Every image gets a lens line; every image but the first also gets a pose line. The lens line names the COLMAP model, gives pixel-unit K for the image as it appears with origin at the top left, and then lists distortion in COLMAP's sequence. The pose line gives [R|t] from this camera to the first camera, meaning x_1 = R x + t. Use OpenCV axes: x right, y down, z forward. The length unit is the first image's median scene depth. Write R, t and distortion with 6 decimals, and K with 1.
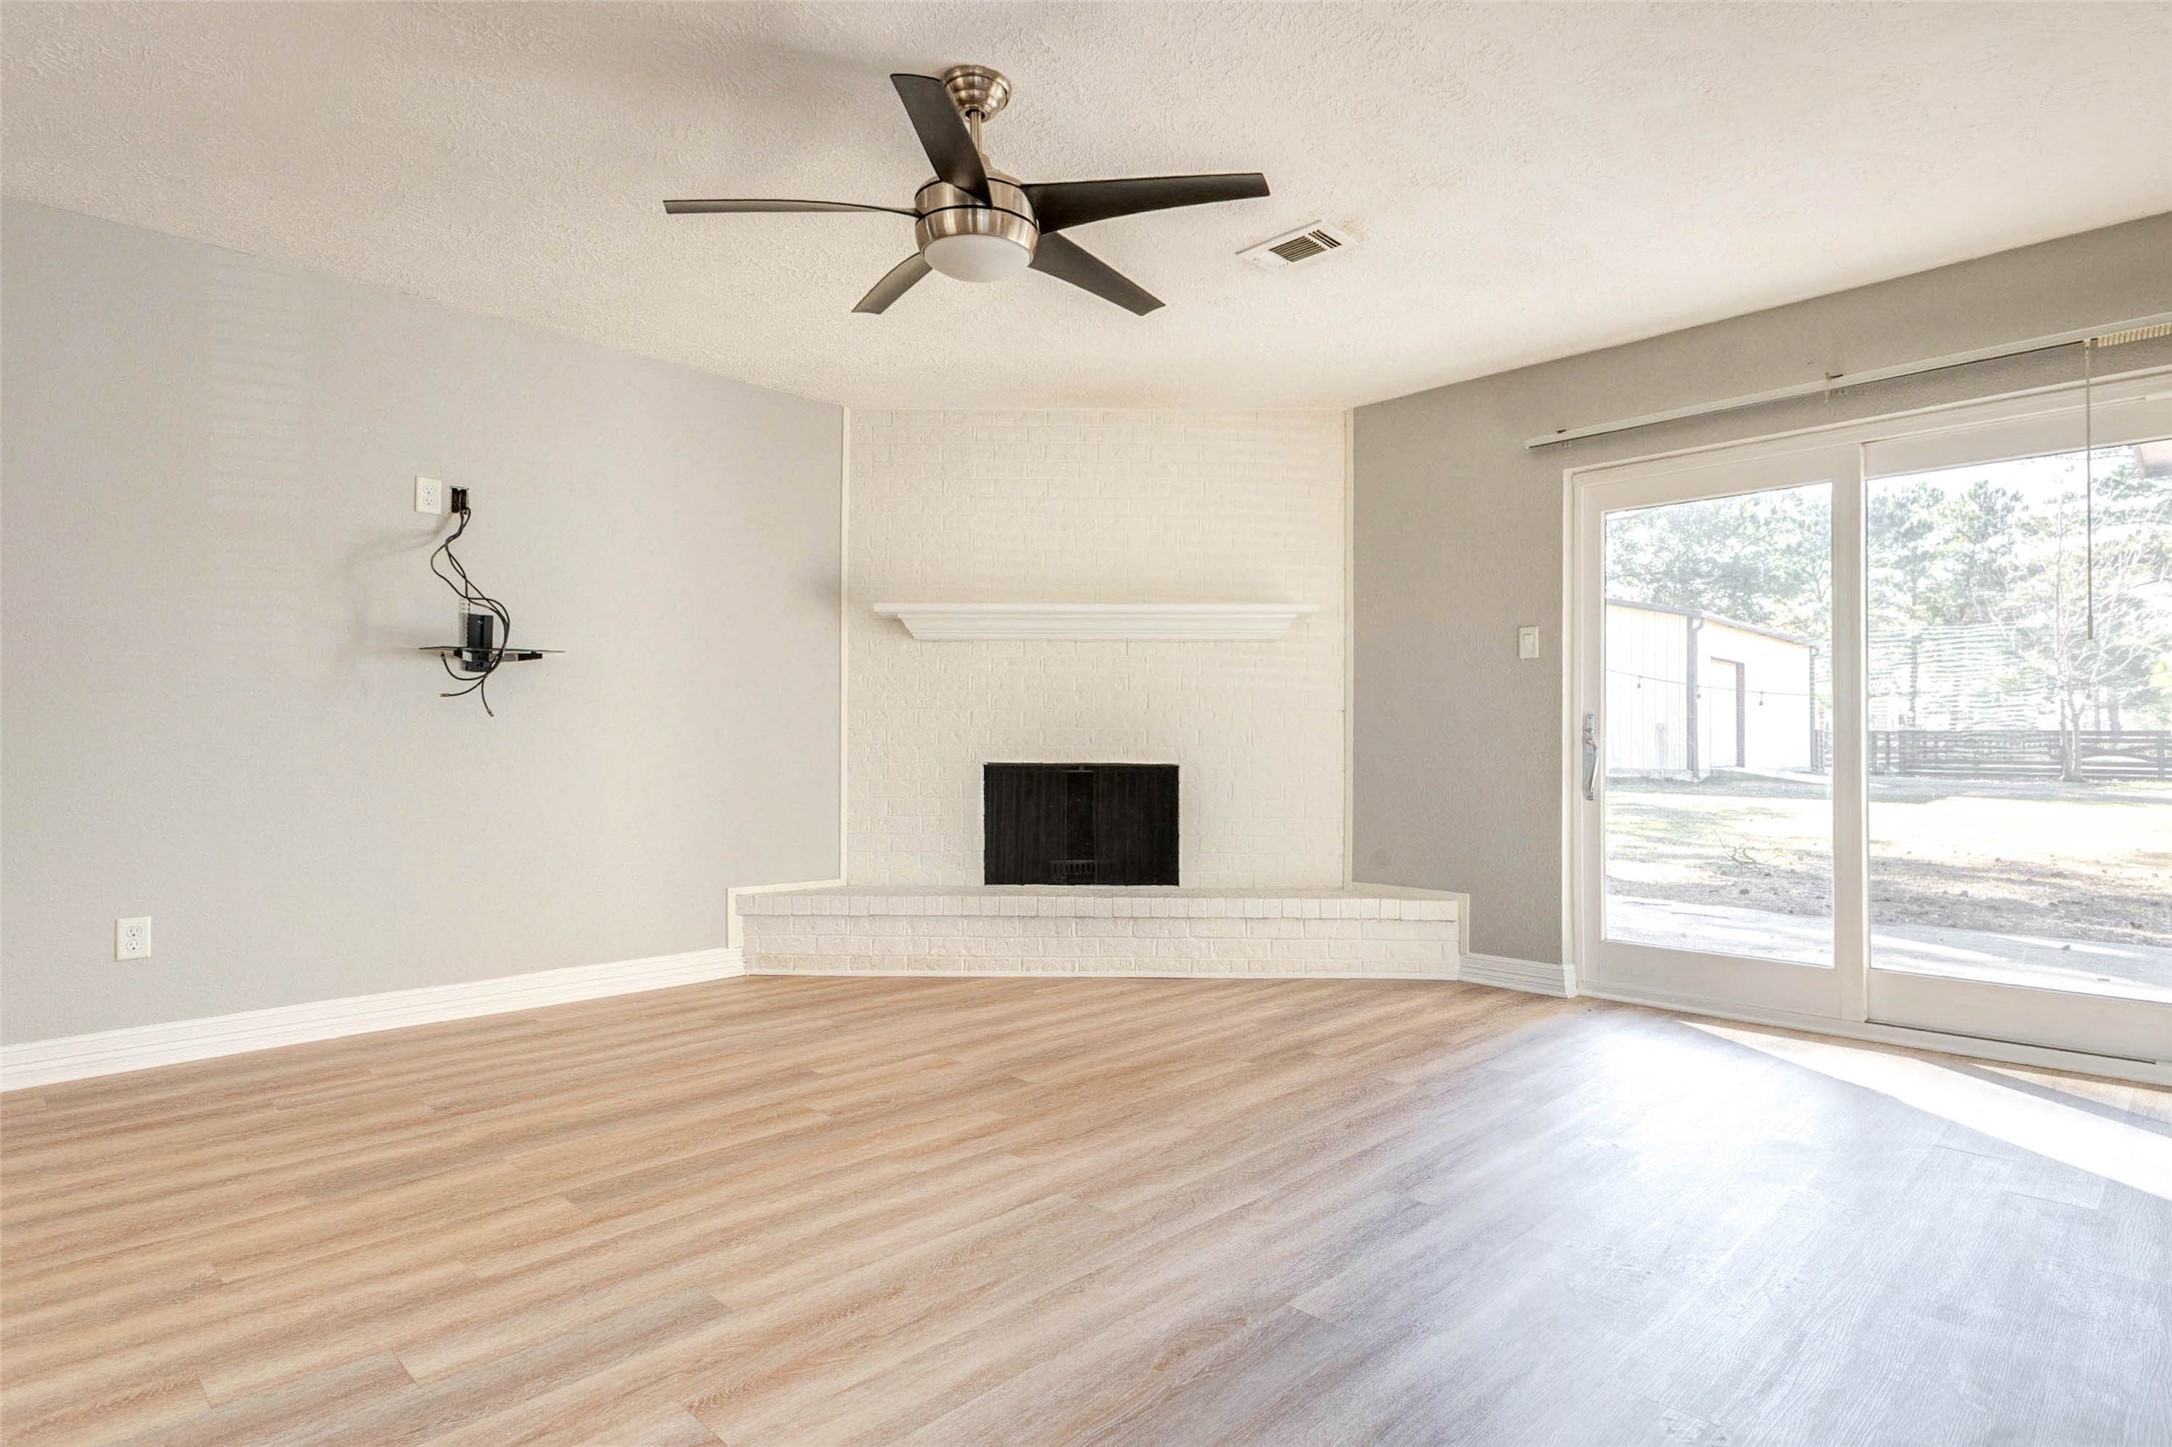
lens RADIAL K [[1141.3, 0, 1091.5], [0, 1141.3, 728.6], [0, 0, 1]] dist [0.026884, 0.001395]
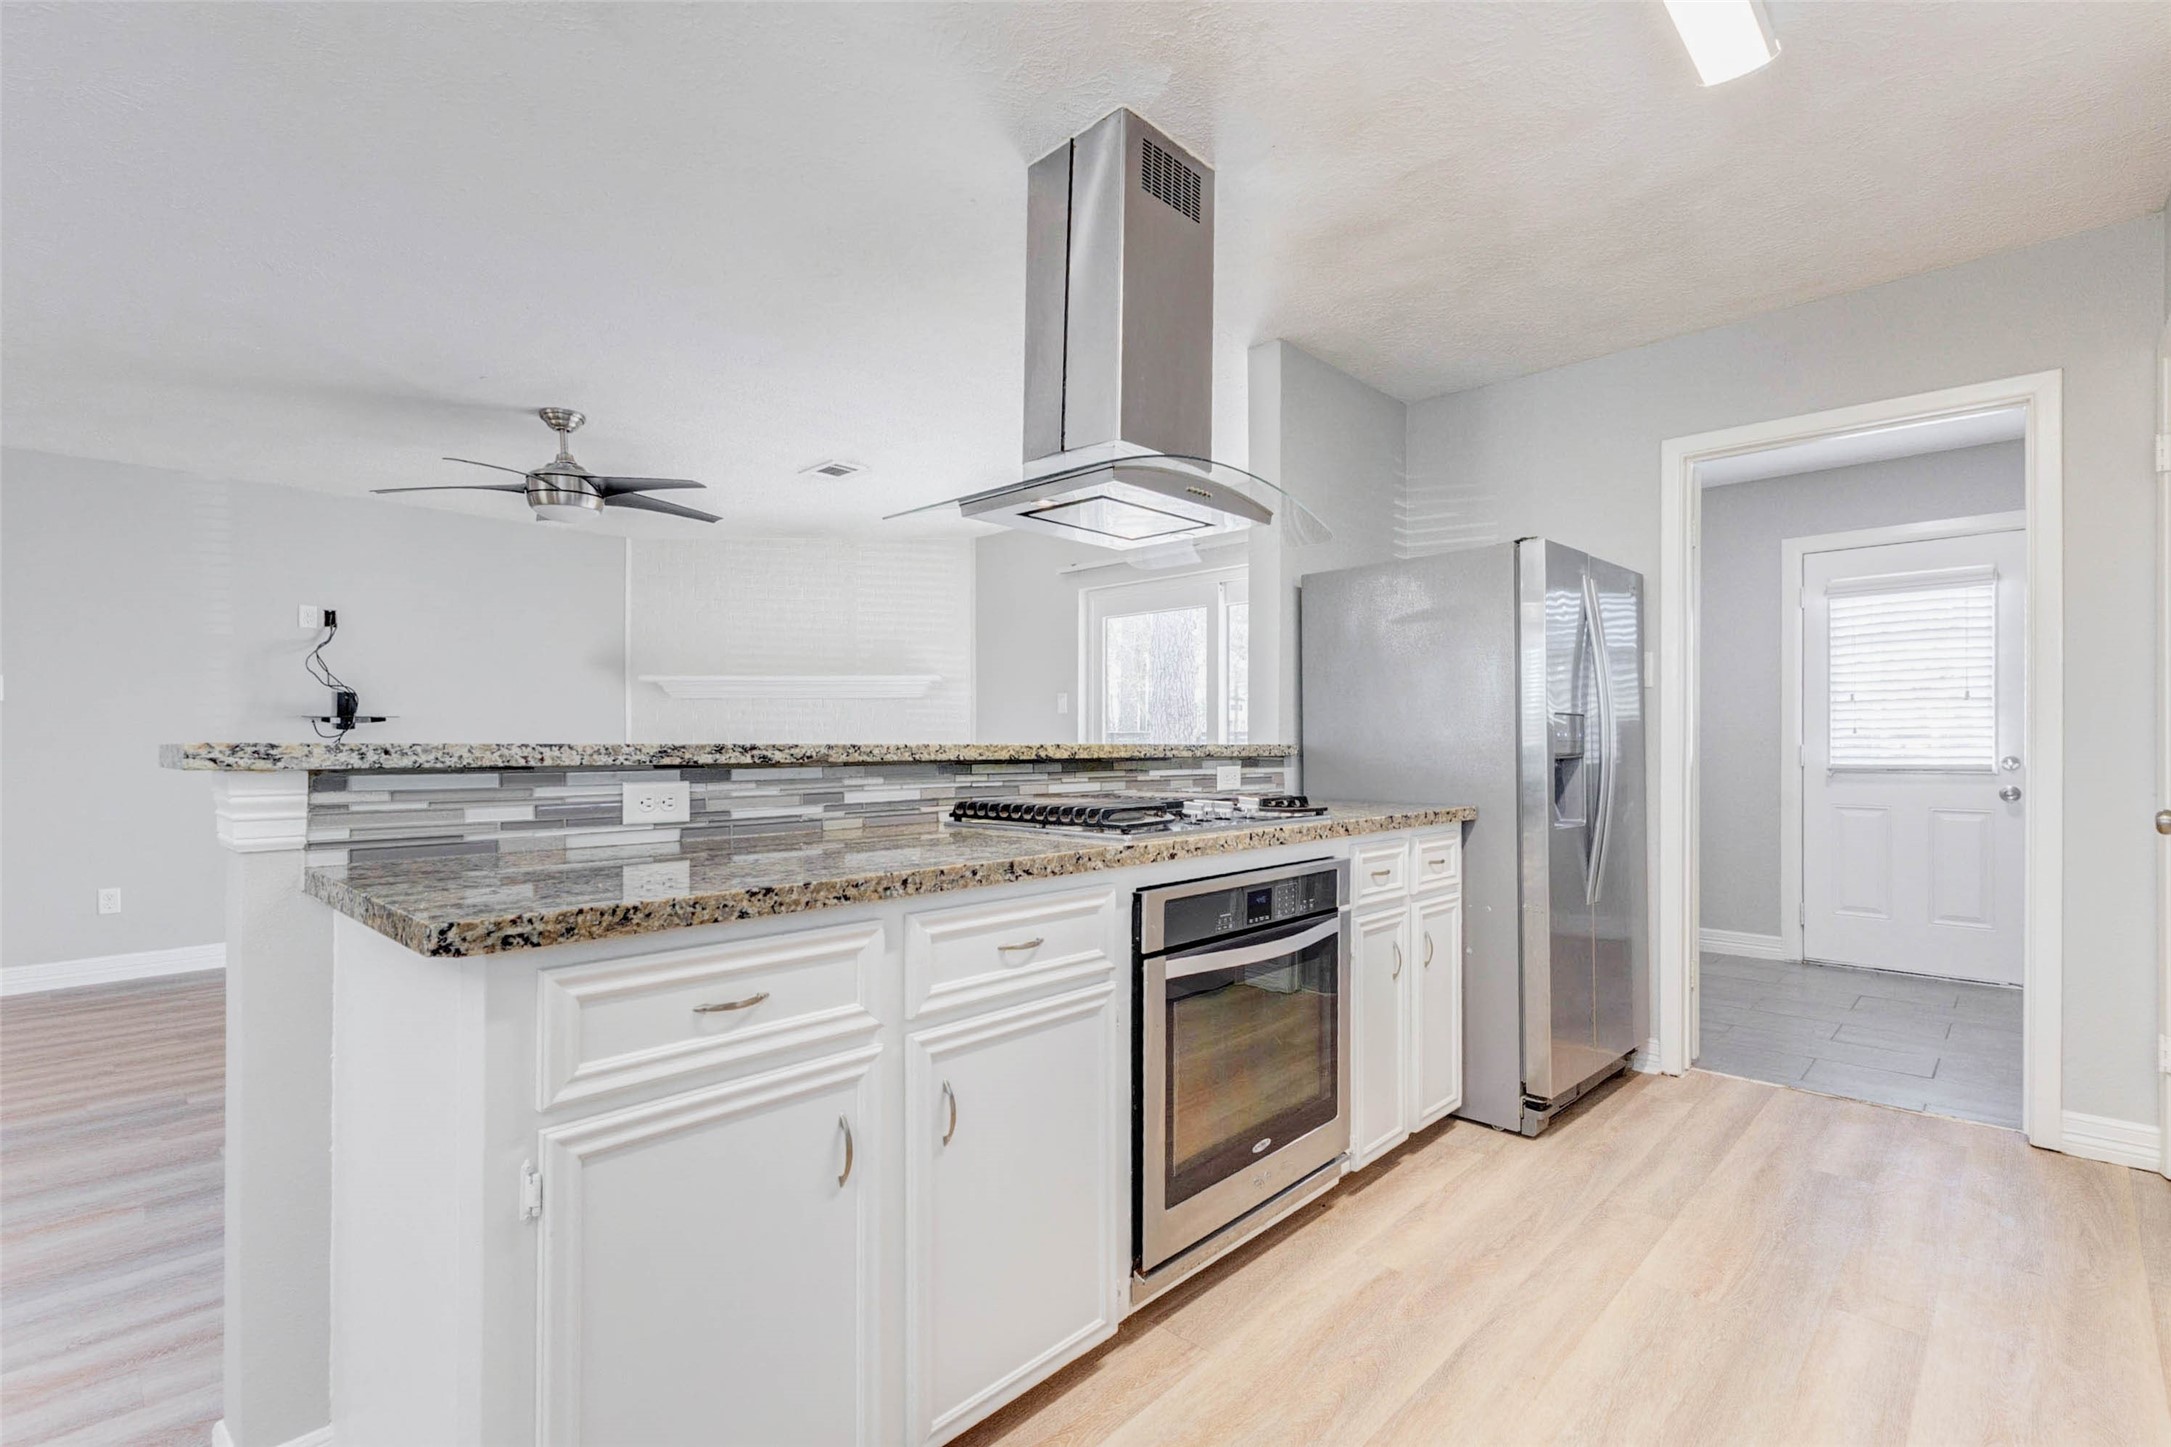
lens RADIAL K [[1010.7, 0, 1076.2], [0, 1010.7, 739.7], [0, 0, 1]] dist [0.025560, -0.000291]
pose [[0.999986, -0.004432, 0.002803, 0.458589], [0.004390, 0.999882, 0.014699, -0.053654], [-0.002867, -0.014687, 0.999888, -0.388357]]
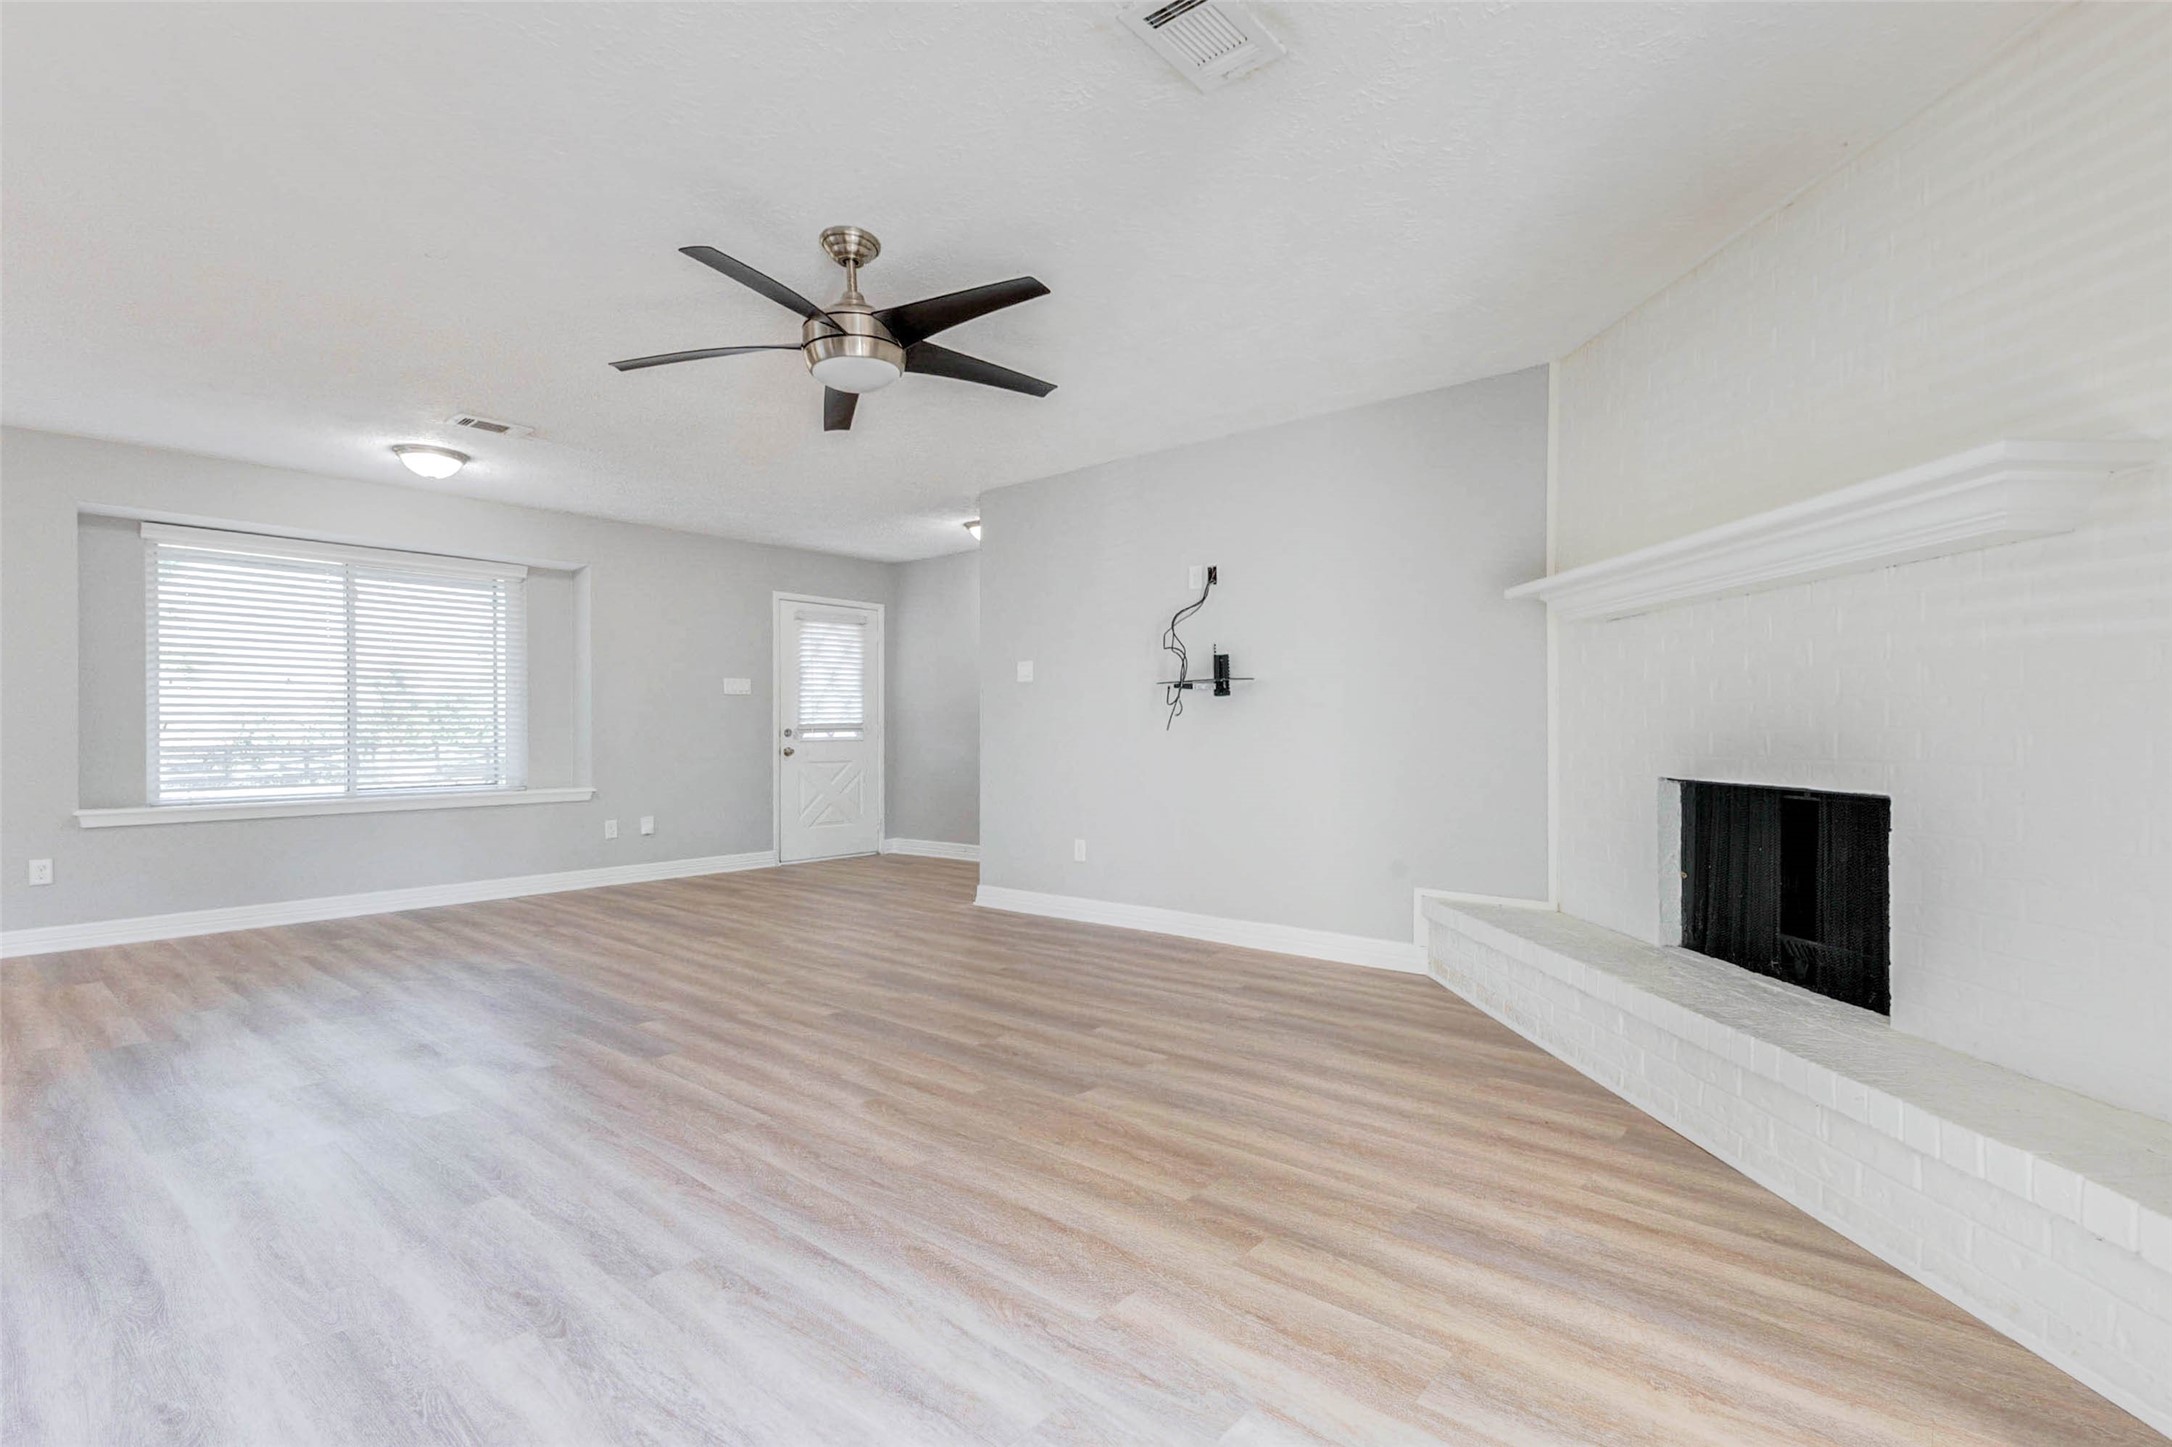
lens RADIAL K [[1011.1, 0, 1117.9], [0, 1011.1, 718.4], [0, 0, 1]] dist [0.025560, -0.000291]
pose [[0.079710, -0.015948, -0.996691, 0.699458], [0.023357, 0.999627, -0.014127, -0.007610], [0.996544, -0.022154, 0.080053, 0.804018]]
